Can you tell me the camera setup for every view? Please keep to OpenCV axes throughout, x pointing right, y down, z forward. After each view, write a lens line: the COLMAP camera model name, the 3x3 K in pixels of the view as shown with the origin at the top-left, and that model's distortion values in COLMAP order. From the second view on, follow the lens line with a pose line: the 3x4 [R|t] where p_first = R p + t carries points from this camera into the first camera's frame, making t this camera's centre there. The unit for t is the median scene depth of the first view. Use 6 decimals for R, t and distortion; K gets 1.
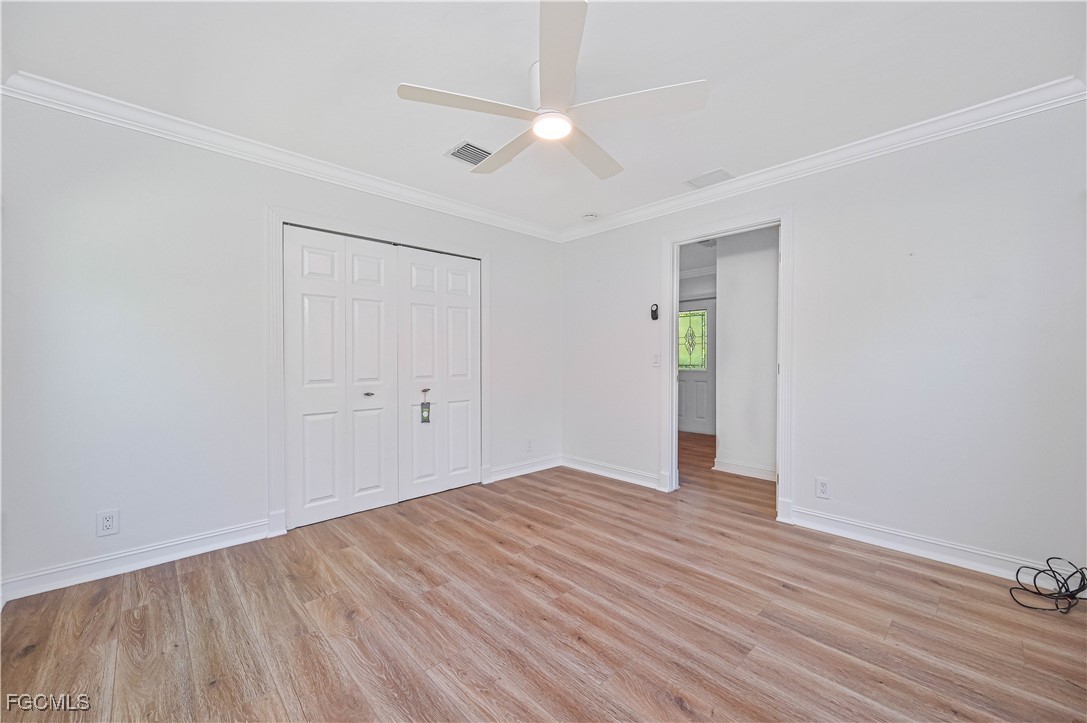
lens RADIAL K [[441.1, 0, 541.9], [0, 441.1, 360.4], [0, 0, 1]] dist [-0.001021, -0.000197]
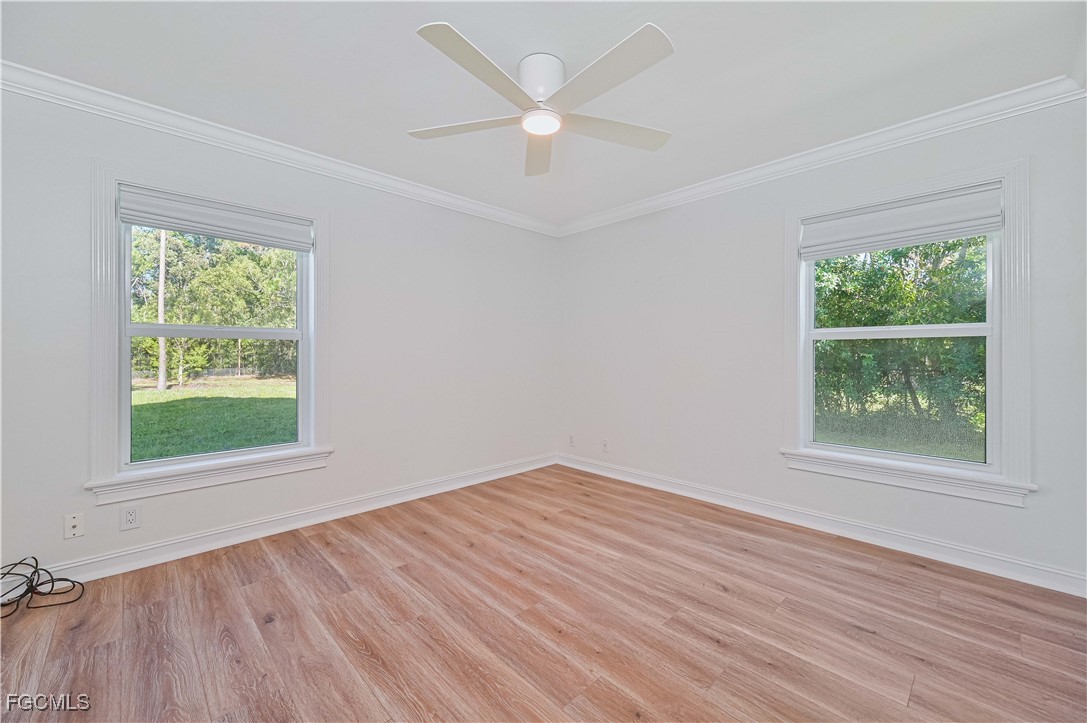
lens RADIAL K [[441.1, 0, 543.6], [0, 441.1, 357.4], [0, 0, 1]] dist [-0.001021, -0.000197]
pose [[-0.999898, 0.000085, -0.014284, 0.031527], [-0.000102, 0.999914, 0.013112, -0.013458], [0.014283, 0.013112, -0.999812, 1.988426]]
